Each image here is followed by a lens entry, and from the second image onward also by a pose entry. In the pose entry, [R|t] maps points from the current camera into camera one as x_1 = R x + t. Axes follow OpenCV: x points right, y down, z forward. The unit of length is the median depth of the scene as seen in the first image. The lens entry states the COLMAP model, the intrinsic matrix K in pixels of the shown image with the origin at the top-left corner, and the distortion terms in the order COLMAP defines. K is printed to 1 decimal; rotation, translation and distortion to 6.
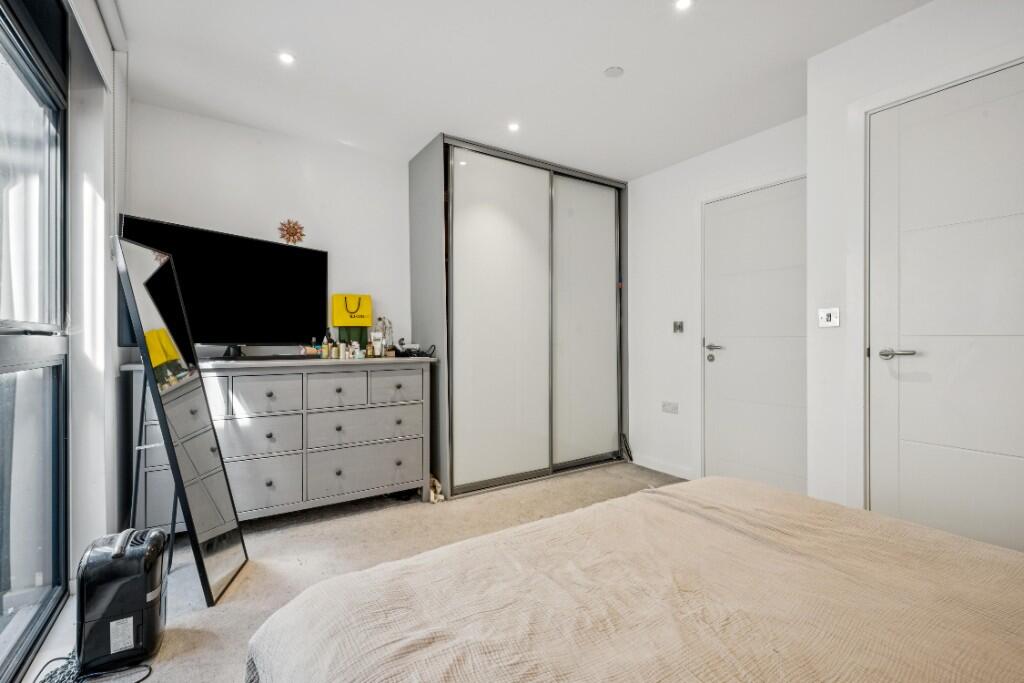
lens RADIAL K [[464.4, 0, 521.5], [0, 464.4, 343.0], [0, 0, 1]] dist [0.000762, 0.001518]
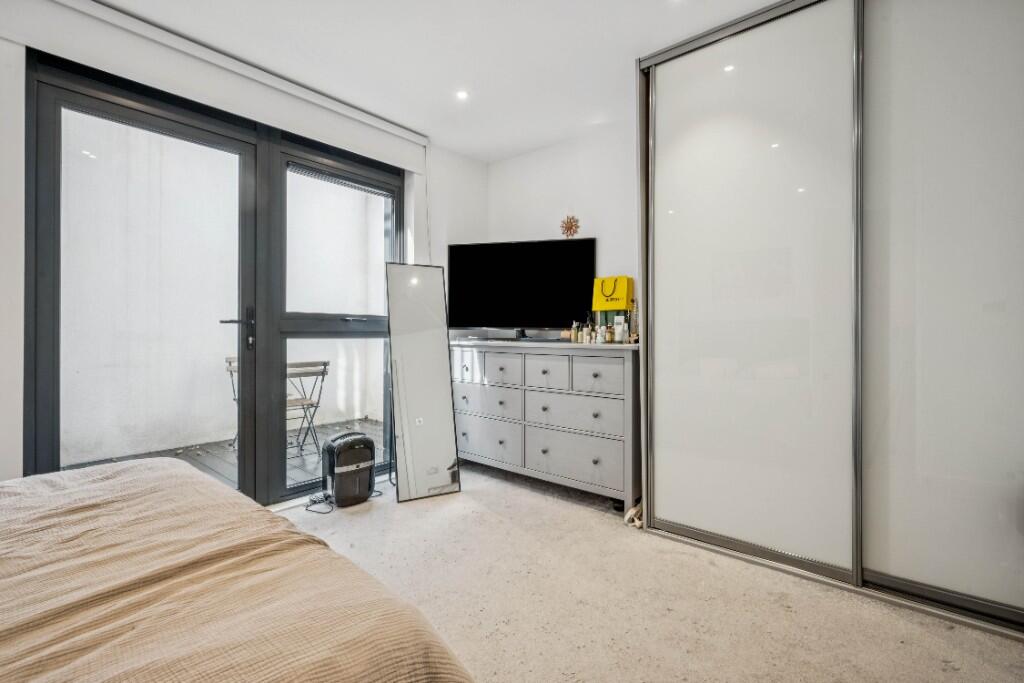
lens RADIAL K [[464.4, 0, 517.9], [0, 464.4, 331.2], [0, 0, 1]] dist [0.000762, 0.001518]
pose [[0.263347, -0.003698, -0.964694, 0.539681], [-0.009095, 0.999939, -0.006316, 0.015946], [0.964658, 0.010438, 0.263297, 0.605951]]
